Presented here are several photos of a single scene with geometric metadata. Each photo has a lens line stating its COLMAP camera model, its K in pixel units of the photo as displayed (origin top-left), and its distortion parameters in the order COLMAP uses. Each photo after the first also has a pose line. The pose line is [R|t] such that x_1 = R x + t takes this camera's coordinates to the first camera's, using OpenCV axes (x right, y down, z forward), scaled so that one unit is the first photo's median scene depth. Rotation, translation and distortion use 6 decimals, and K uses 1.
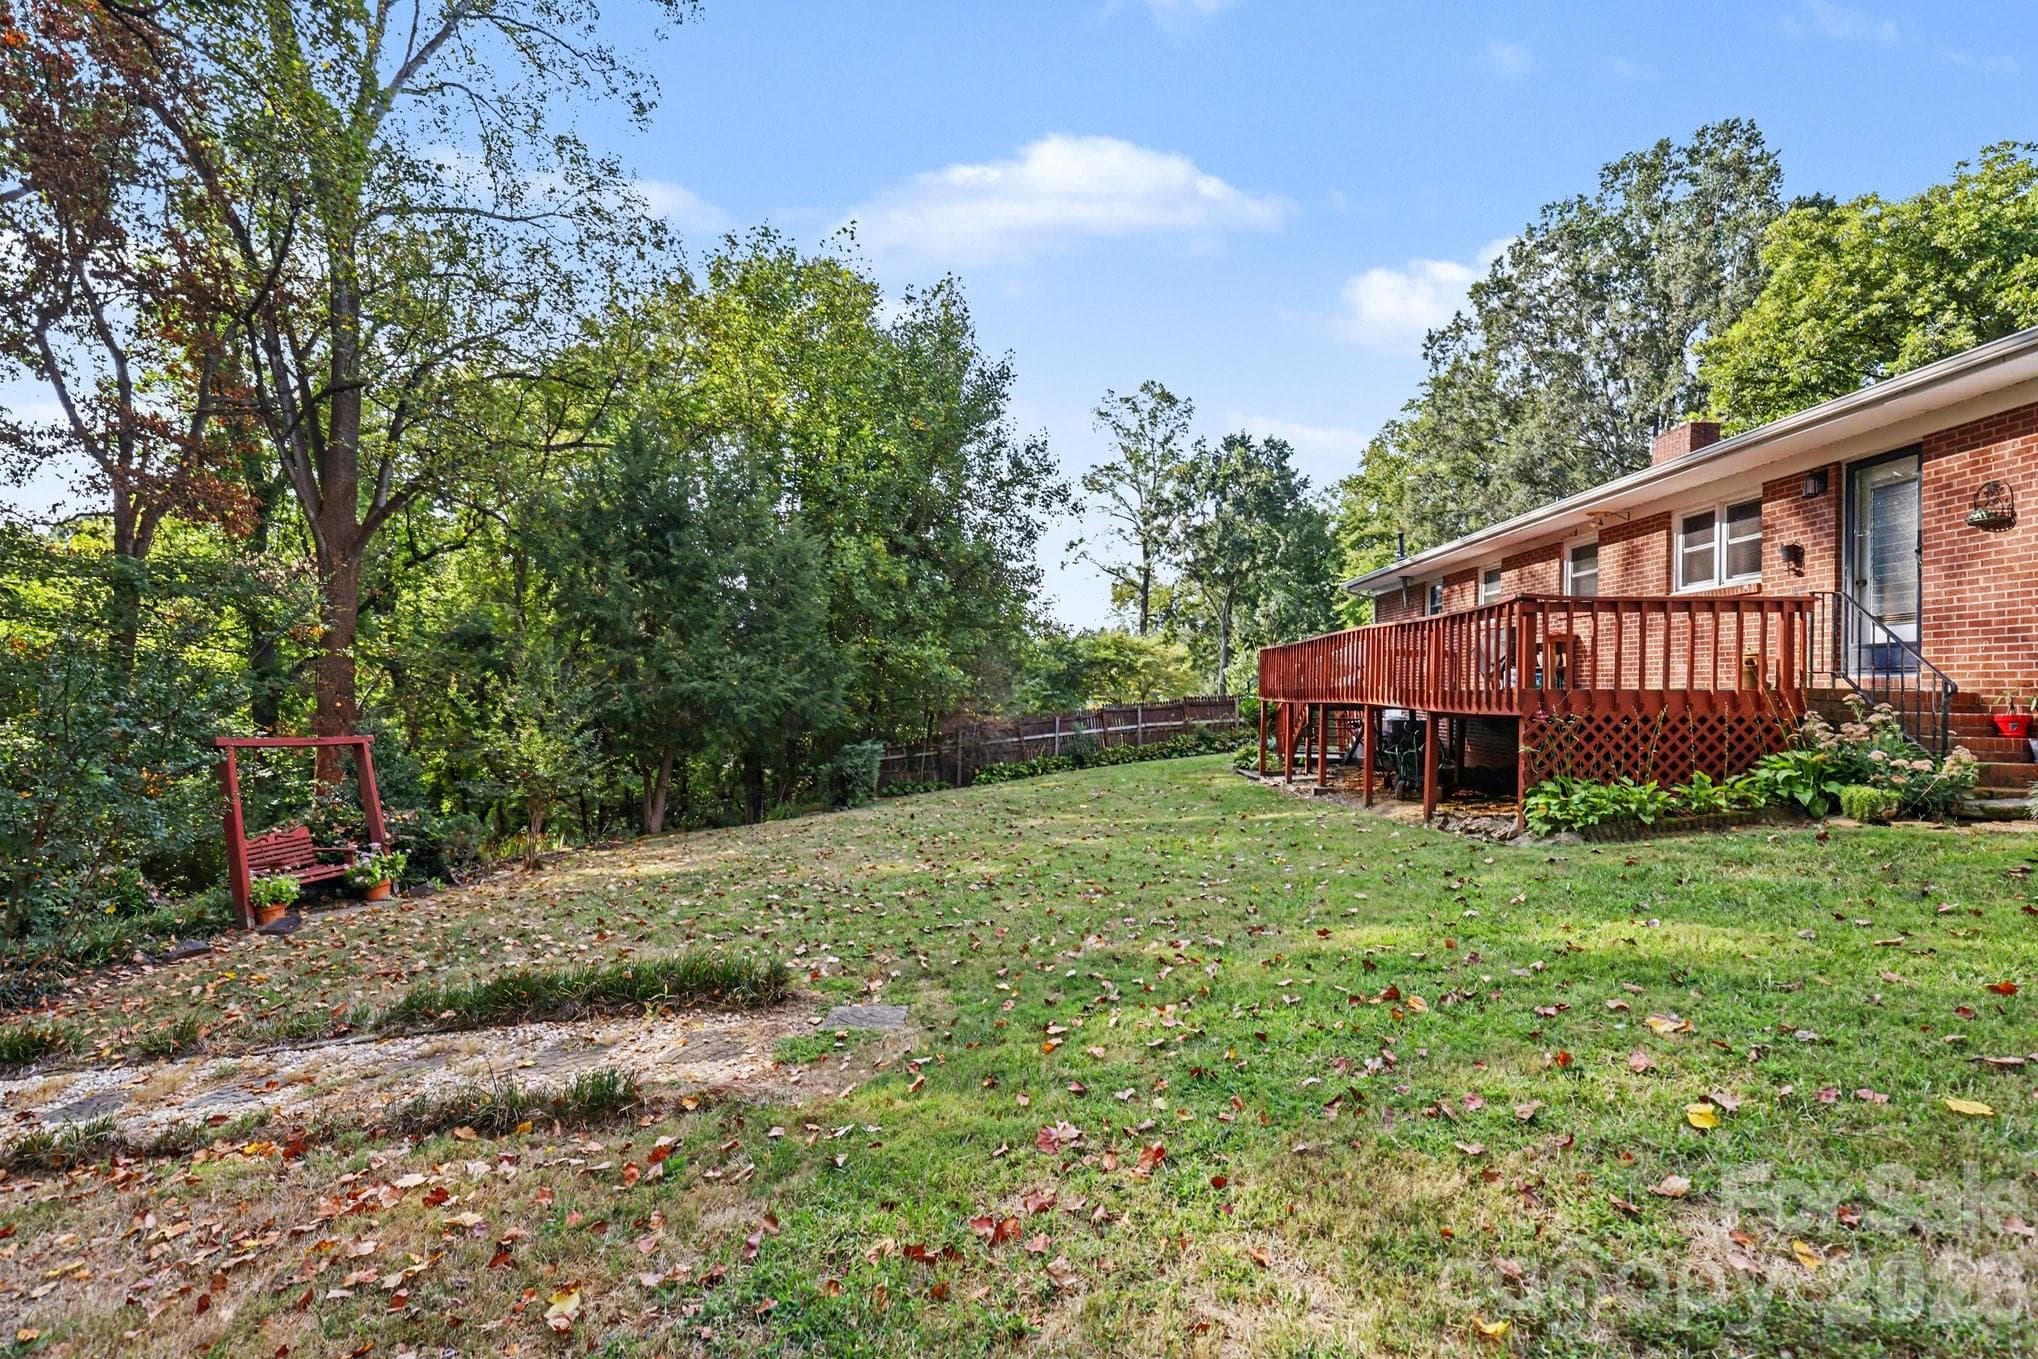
lens RADIAL K [[921.5, 0, 1022.0], [0, 921.5, 685.7], [0, 0, 1]] dist [-0.002202, 0.000649]
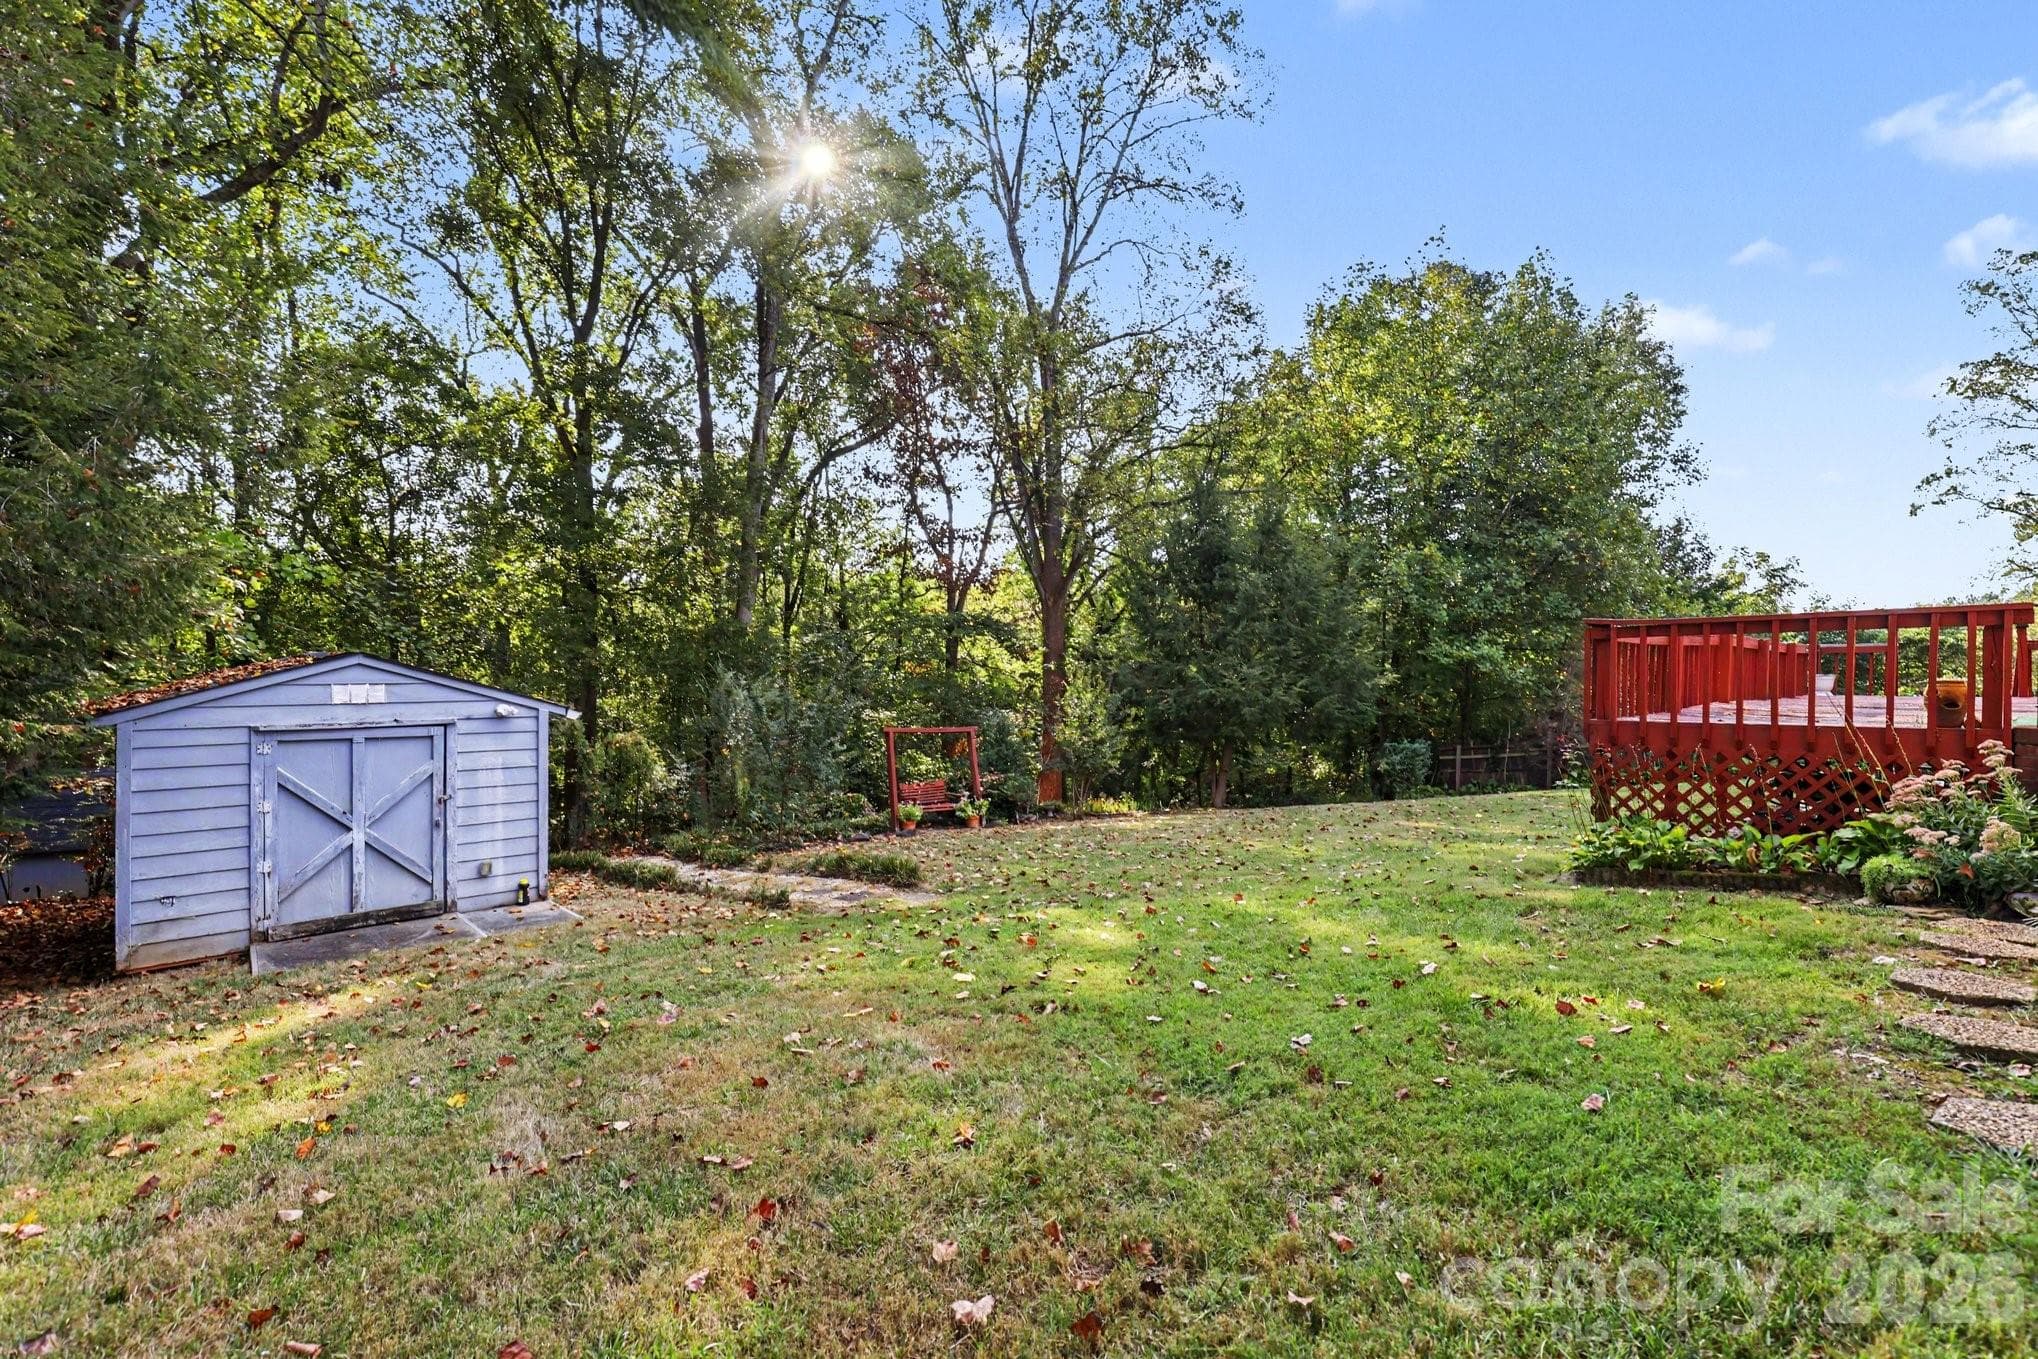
lens RADIAL K [[921.5, 0, 1034.6], [0, 921.5, 679.2], [0, 0, 1]] dist [-0.002202, 0.000649]
pose [[0.687196, -0.013590, -0.726345, 0.279454], [0.014794, 0.999879, -0.004711, -0.011209], [0.726321, -0.007508, 0.687315, -0.021335]]
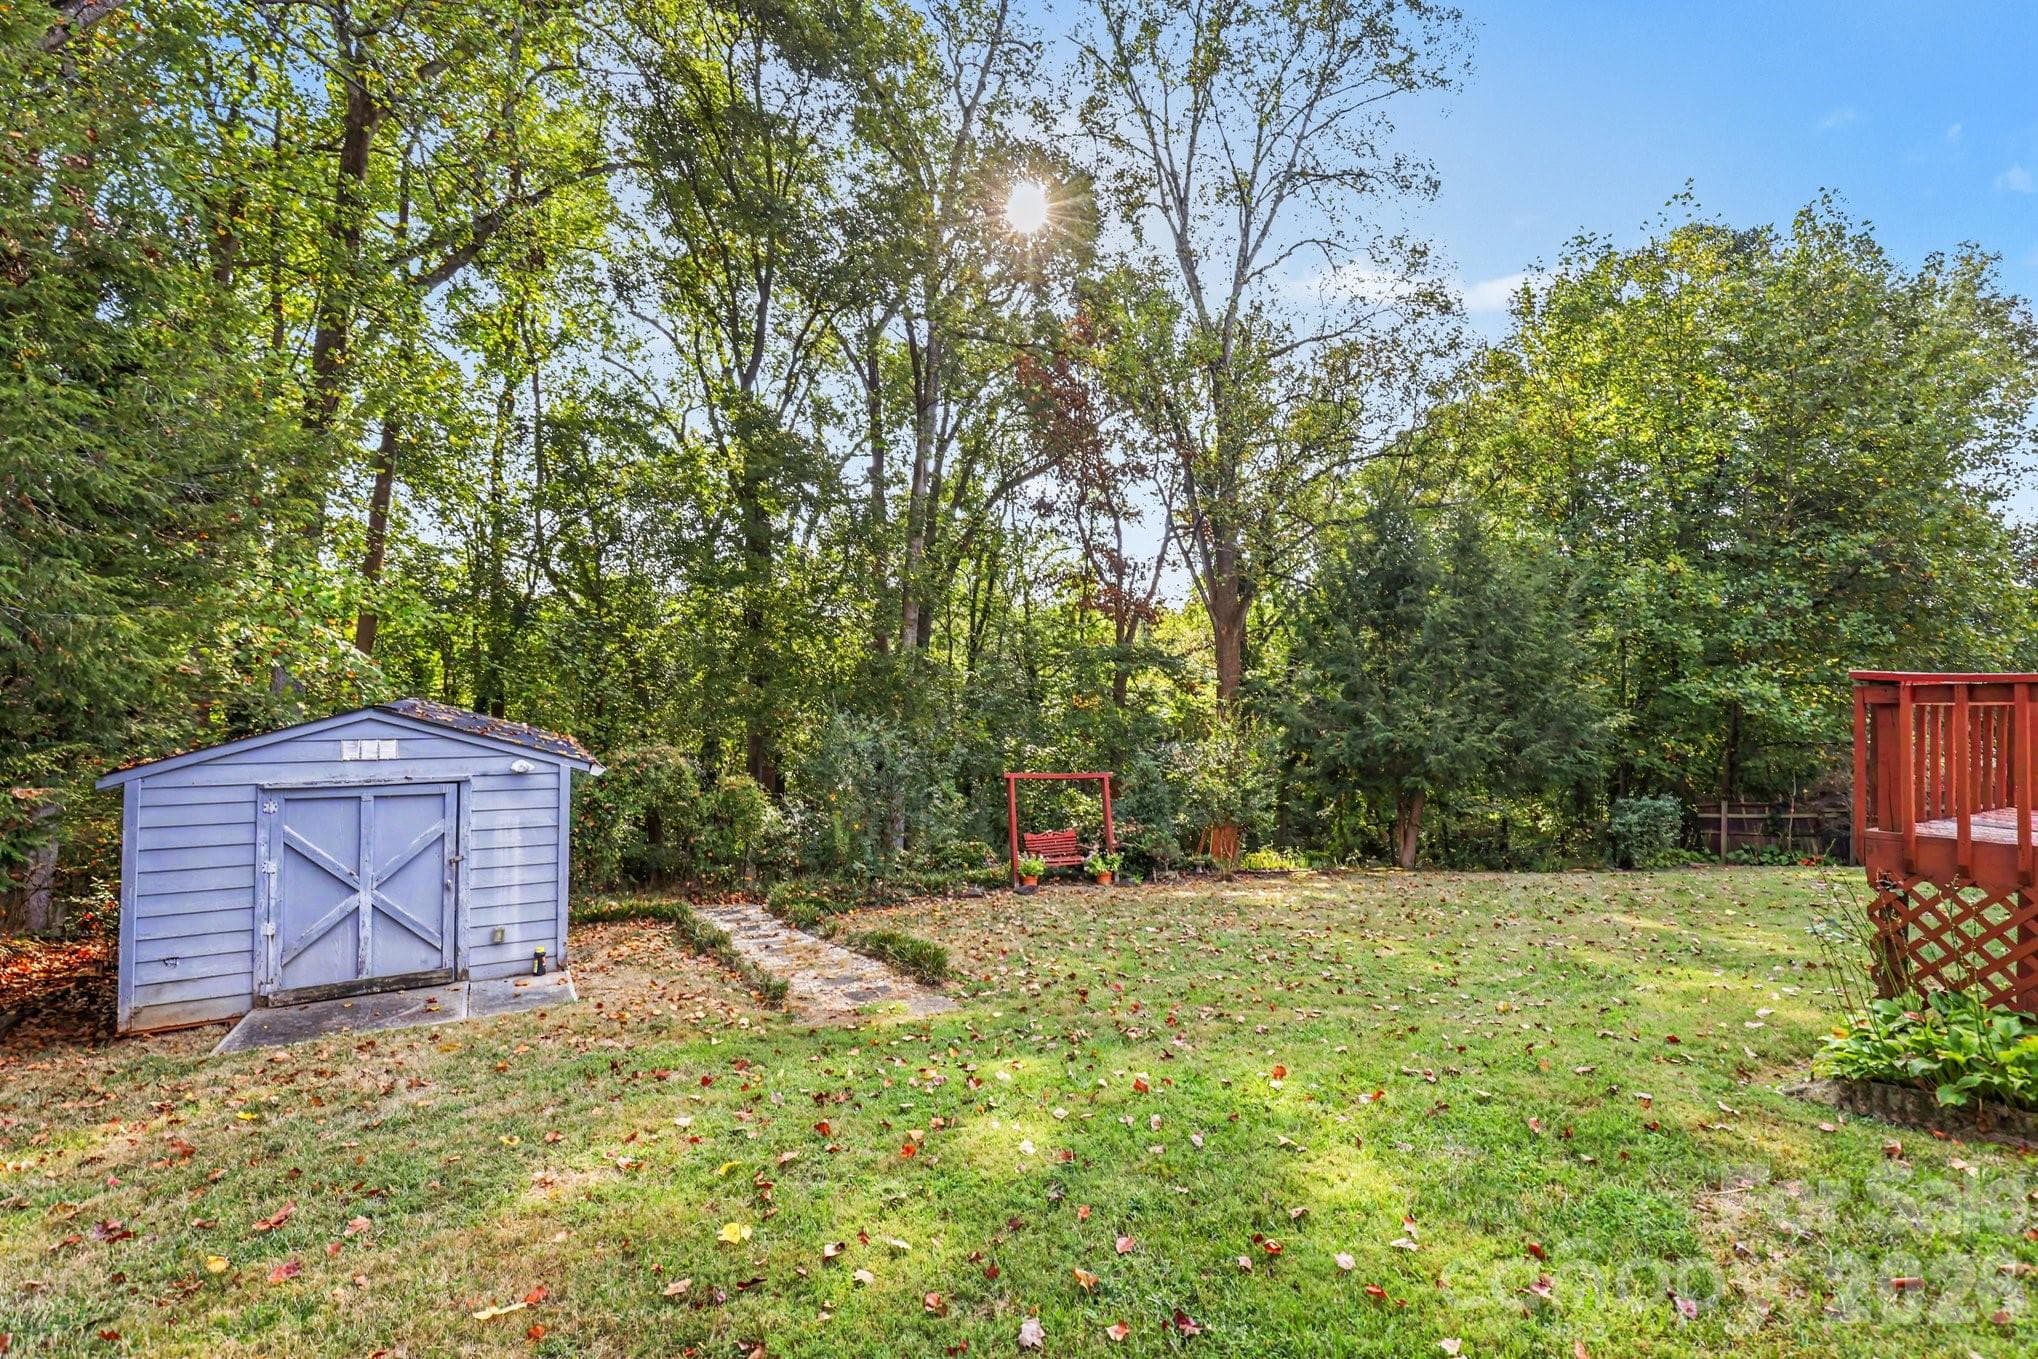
lens RADIAL K [[921.5, 0, 1035.6], [0, 921.5, 674.4], [0, 0, 1]] dist [-0.002202, 0.000649]
pose [[0.506394, -0.039528, -0.861396, 0.263749], [0.008217, 0.999125, -0.041018, -0.023035], [0.862263, 0.013693, 0.506275, 0.073049]]
